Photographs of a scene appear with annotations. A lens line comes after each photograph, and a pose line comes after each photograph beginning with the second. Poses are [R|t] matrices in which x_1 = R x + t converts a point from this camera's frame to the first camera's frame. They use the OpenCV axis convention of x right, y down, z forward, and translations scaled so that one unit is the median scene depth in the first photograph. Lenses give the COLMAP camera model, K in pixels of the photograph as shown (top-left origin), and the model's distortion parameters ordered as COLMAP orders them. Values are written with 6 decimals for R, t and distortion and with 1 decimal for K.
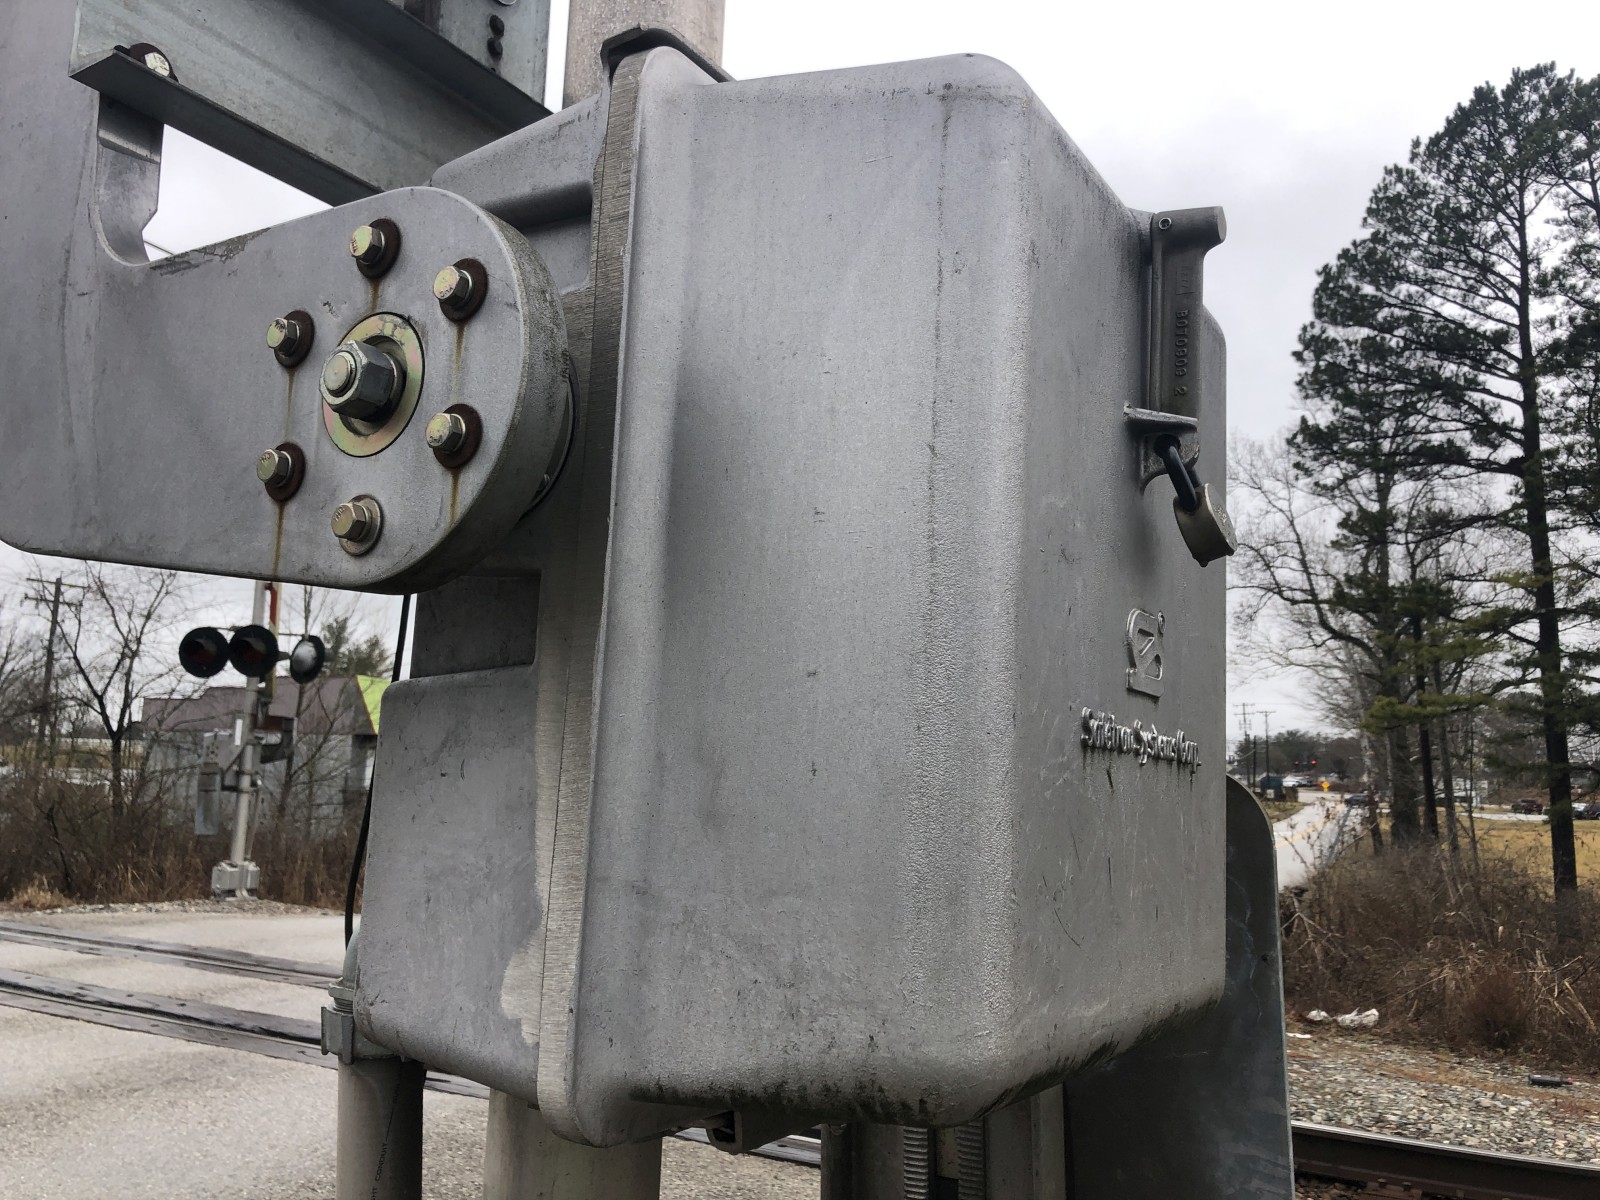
lens RADIAL K [[1290.5, 0, 782.1], [0, 1290.5, 587.7], [0, 0, 1]] dist [0.030921, -0.047253]
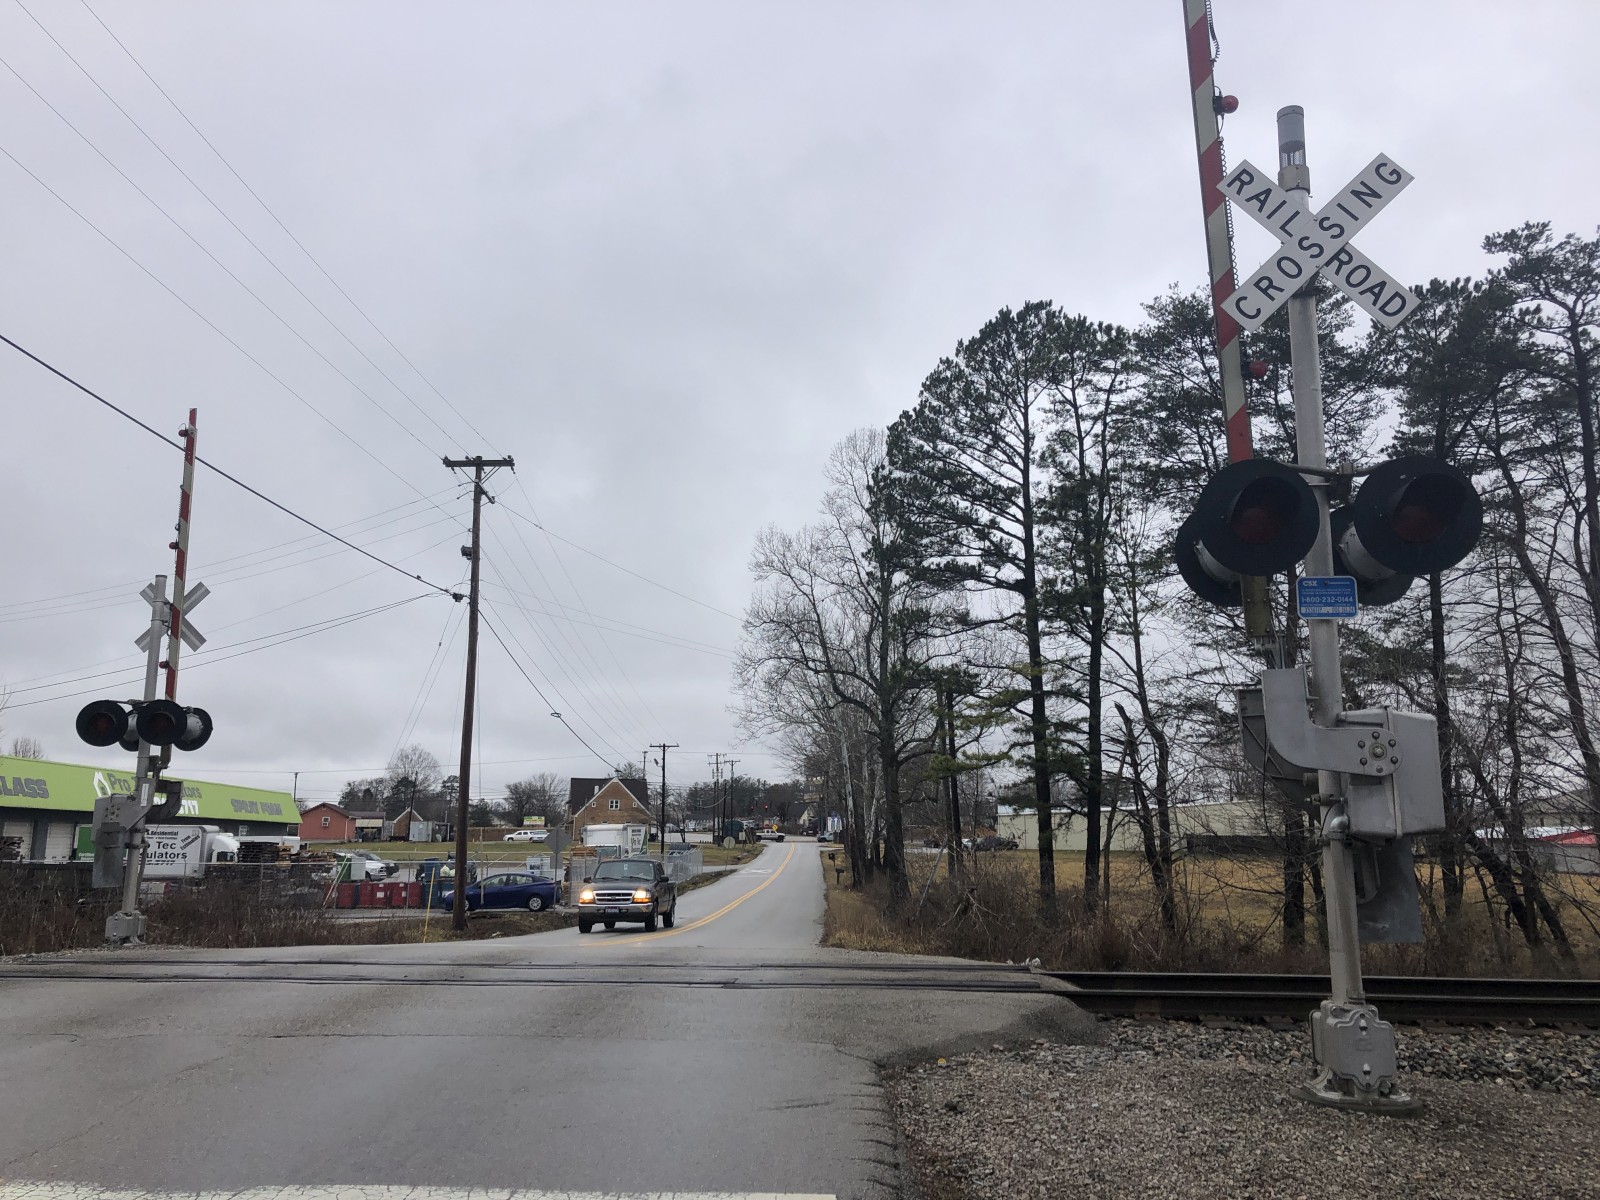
lens RADIAL K [[1290.5, 0, 786.7], [0, 1290.5, 574.9], [0, 0, 1]] dist [0.030921, -0.047253]
pose [[0.913774, 0.052673, 0.402794, -0.210725], [-0.032739, 0.997881, -0.056221, -0.019826], [-0.404902, 0.038186, 0.913562, -0.152383]]
